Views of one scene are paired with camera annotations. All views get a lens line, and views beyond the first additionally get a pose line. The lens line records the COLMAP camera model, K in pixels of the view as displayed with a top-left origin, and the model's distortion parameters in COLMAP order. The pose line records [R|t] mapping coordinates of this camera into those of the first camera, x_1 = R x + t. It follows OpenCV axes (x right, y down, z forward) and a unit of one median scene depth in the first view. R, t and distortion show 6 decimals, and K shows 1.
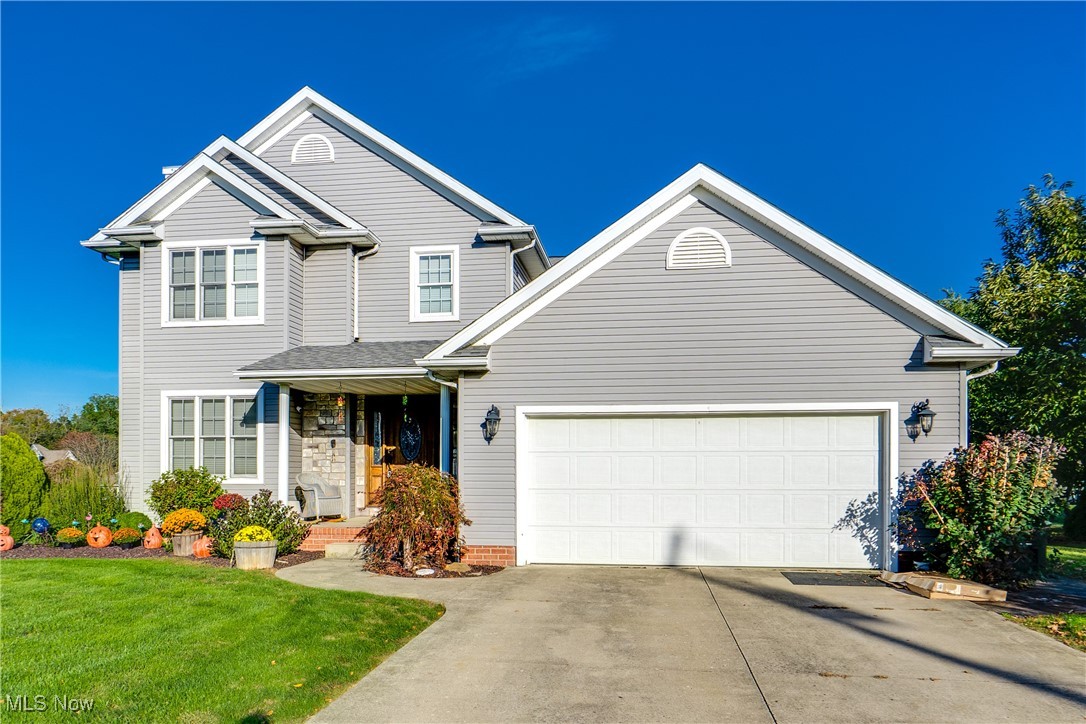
lens RADIAL K [[506.0, 0, 511.3], [0, 506.0, 374.4], [0, 0, 1]] dist [-0.005366, 0.002902]
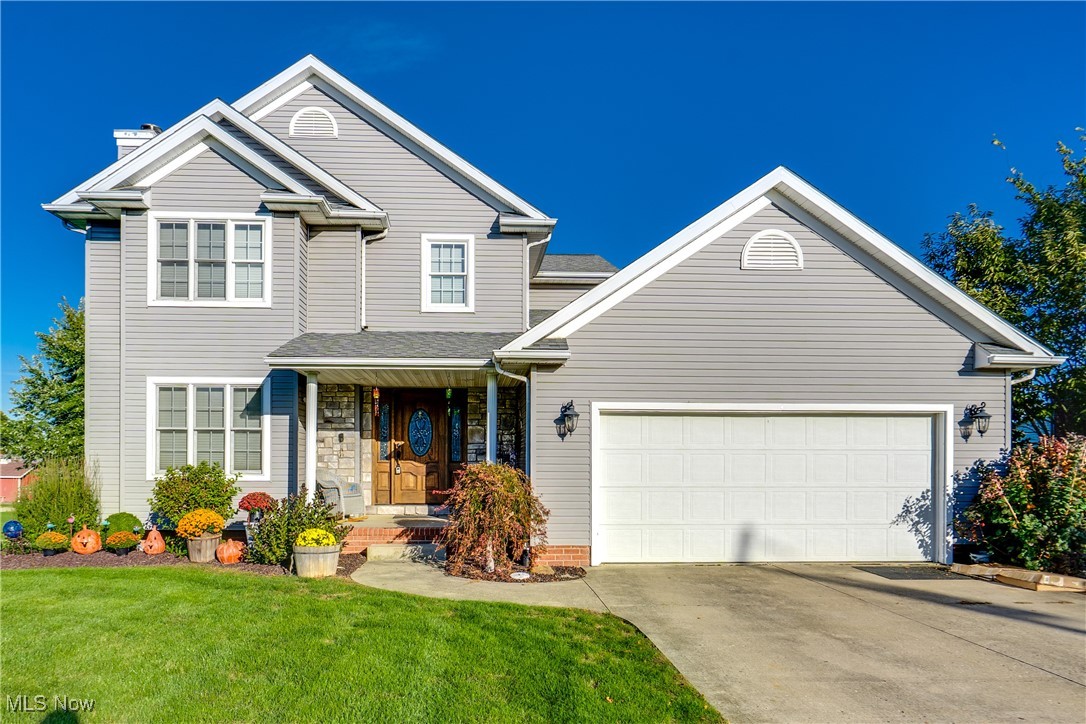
lens RADIAL K [[506.0, 0, 542.2], [0, 506.0, 371.0], [0, 0, 1]] dist [-0.005366, 0.002902]
pose [[0.991877, 0.026184, 0.124479, -0.175266], [-0.026412, 0.999651, 0.000179, 0.005309], [-0.124431, -0.003465, 0.992222, 0.040328]]
